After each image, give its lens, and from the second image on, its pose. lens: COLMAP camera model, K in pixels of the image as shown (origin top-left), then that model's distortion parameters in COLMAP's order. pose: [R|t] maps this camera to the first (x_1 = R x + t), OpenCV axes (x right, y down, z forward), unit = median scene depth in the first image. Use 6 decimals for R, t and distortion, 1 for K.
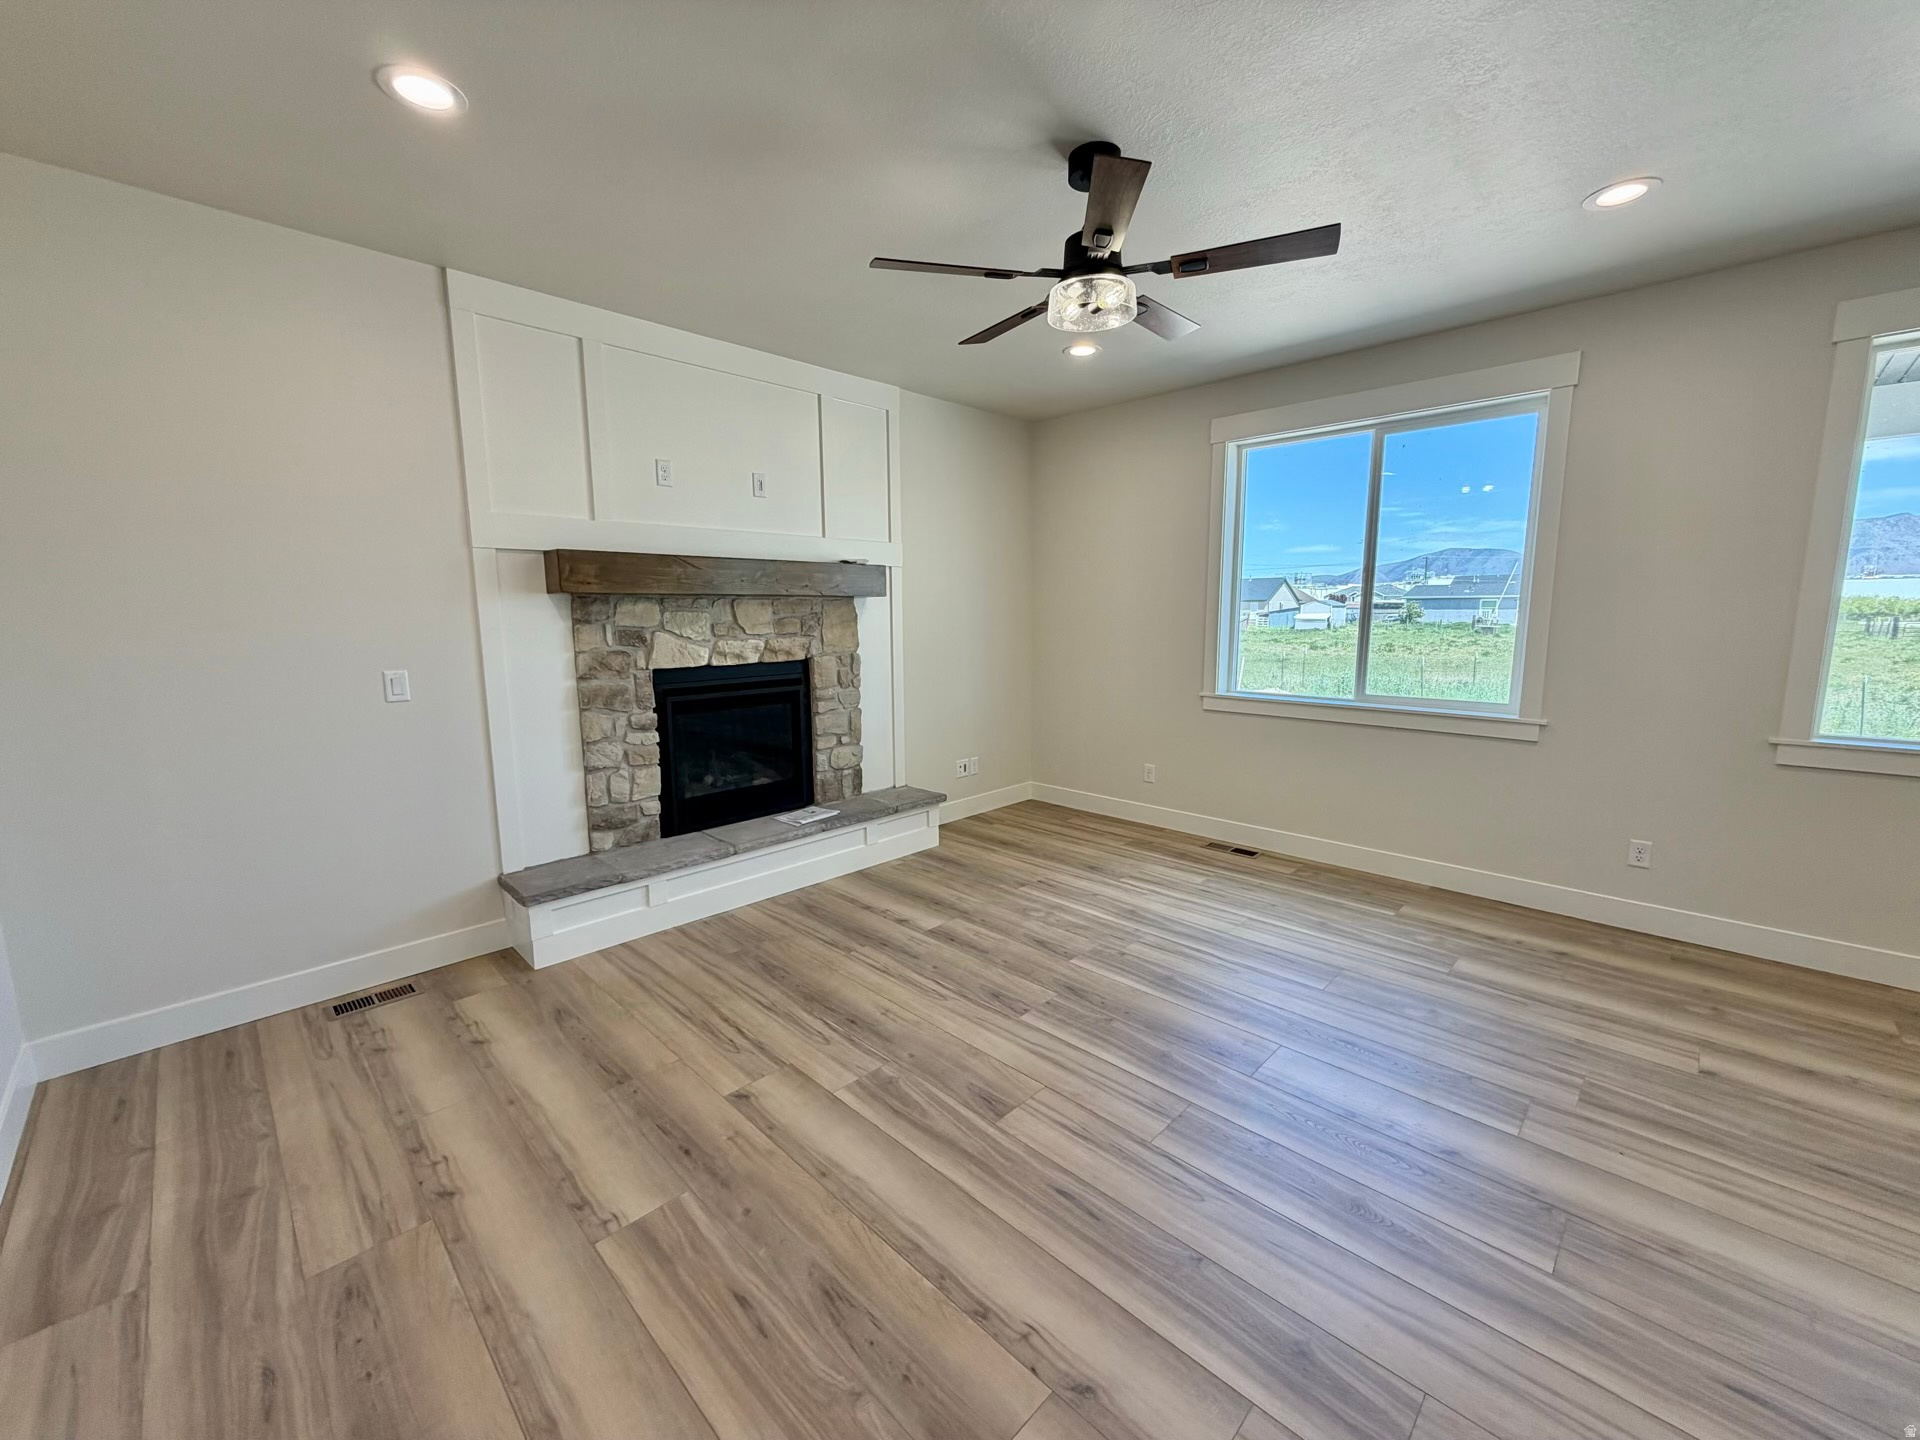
lens RADIAL K [[761.8, 0, 951.3], [0, 761.8, 716.2], [0, 0, 1]] dist [0.001536, -0.000932]
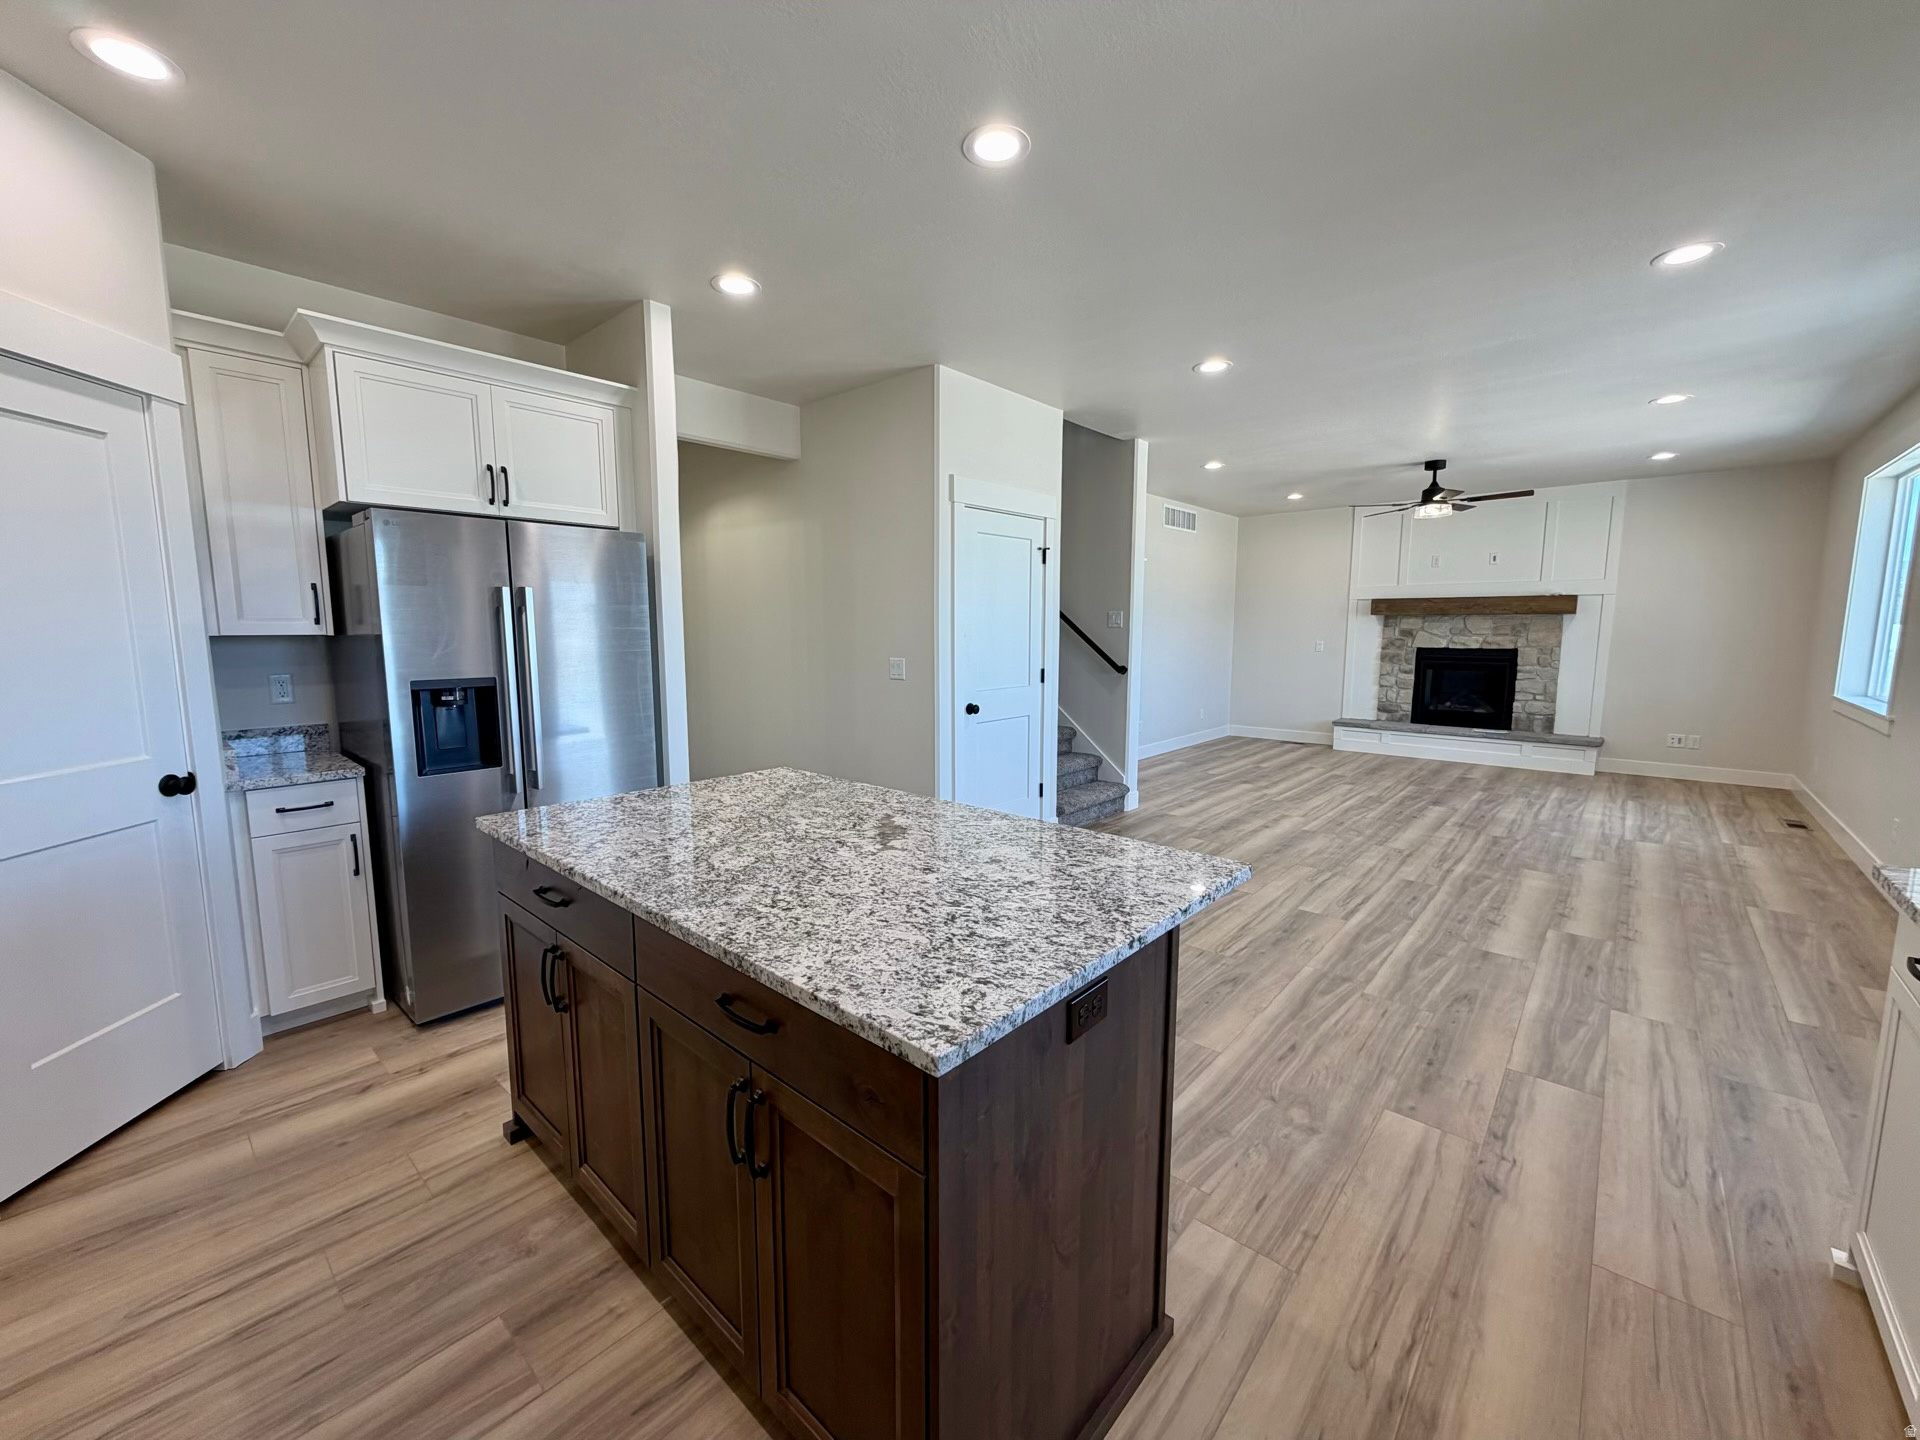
lens RADIAL K [[761.8, 0, 957.4], [0, 761.8, 710.2], [0, 0, 1]] dist [0.001536, -0.000932]
pose [[0.054867, 0.118031, -0.991493, 2.063528], [-0.139545, 0.984150, 0.109435, 0.074957], [0.988695, 0.132353, 0.070468, -0.564690]]
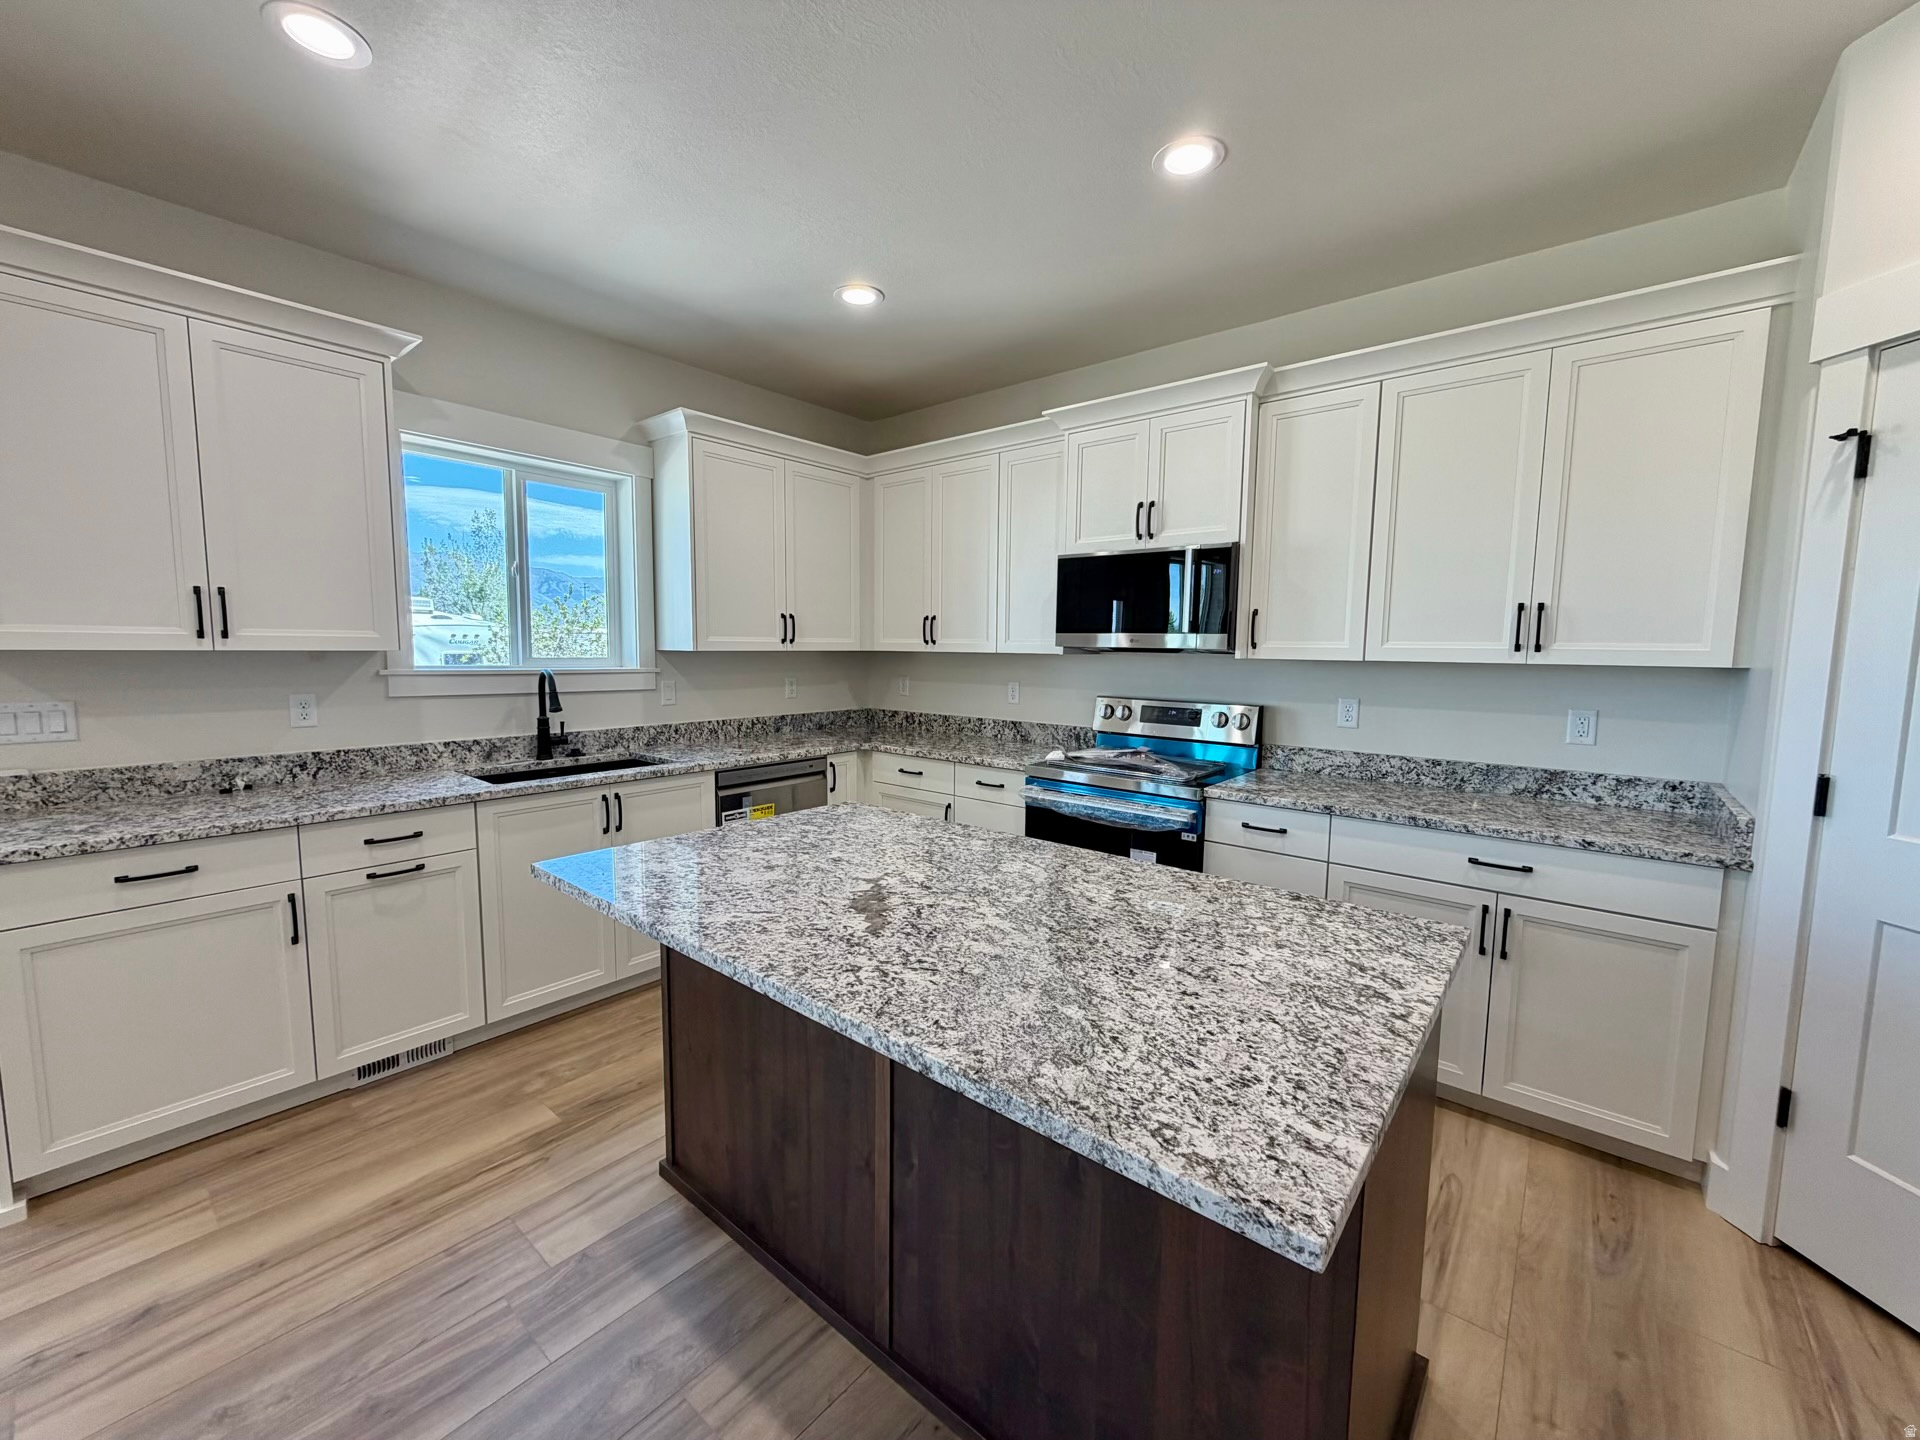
lens RADIAL K [[761.8, 0, 958.3], [0, 761.8, 713.3], [0, 0, 1]] dist [0.001536, -0.000932]
pose [[-0.088216, -0.083001, 0.992637, 1.033597], [0.128398, 0.987261, 0.093962, 0.085905], [-0.987791, 0.135742, -0.076435, -0.595118]]
